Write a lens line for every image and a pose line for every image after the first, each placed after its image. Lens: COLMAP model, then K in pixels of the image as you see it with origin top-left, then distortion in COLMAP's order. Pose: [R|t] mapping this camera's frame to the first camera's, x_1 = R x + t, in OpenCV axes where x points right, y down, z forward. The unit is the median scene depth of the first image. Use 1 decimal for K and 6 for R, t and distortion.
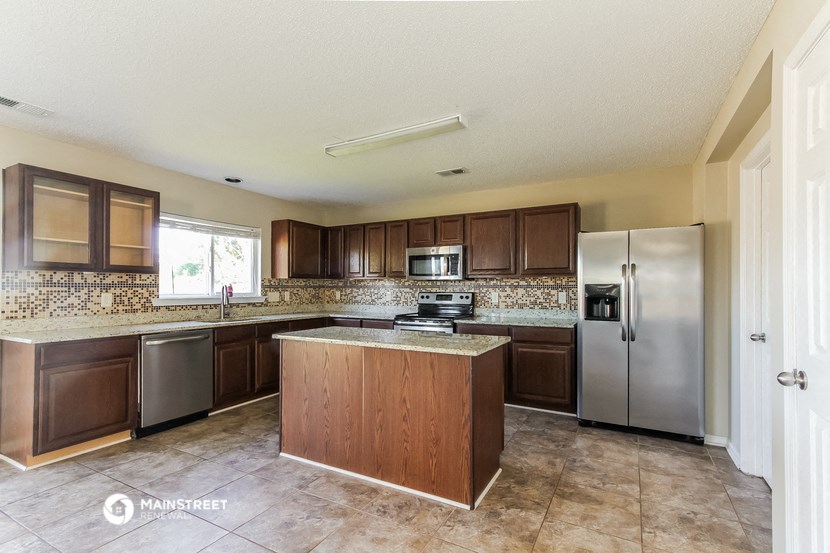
lens RADIAL K [[392.8, 0, 415.4], [0, 392.8, 279.8], [0, 0, 1]] dist [0.006399, 0.000541]
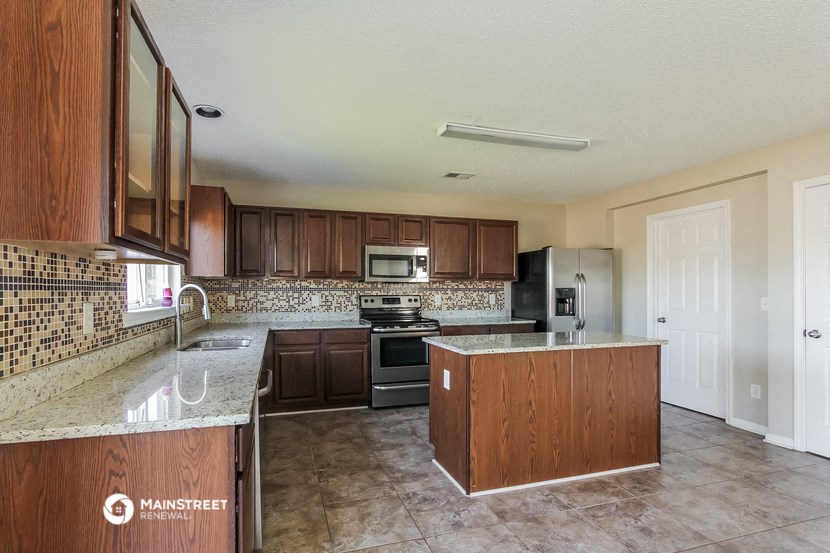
lens RADIAL K [[405.9, 0, 410.5], [0, 405.9, 285.3], [0, 0, 1]] dist [-0.016627, 0.000256]
pose [[0.699198, 0.009326, 0.714868, -0.634707], [-0.015505, 0.999878, 0.002121, 0.005305], [-0.714760, -0.012567, 0.699257, 0.315101]]
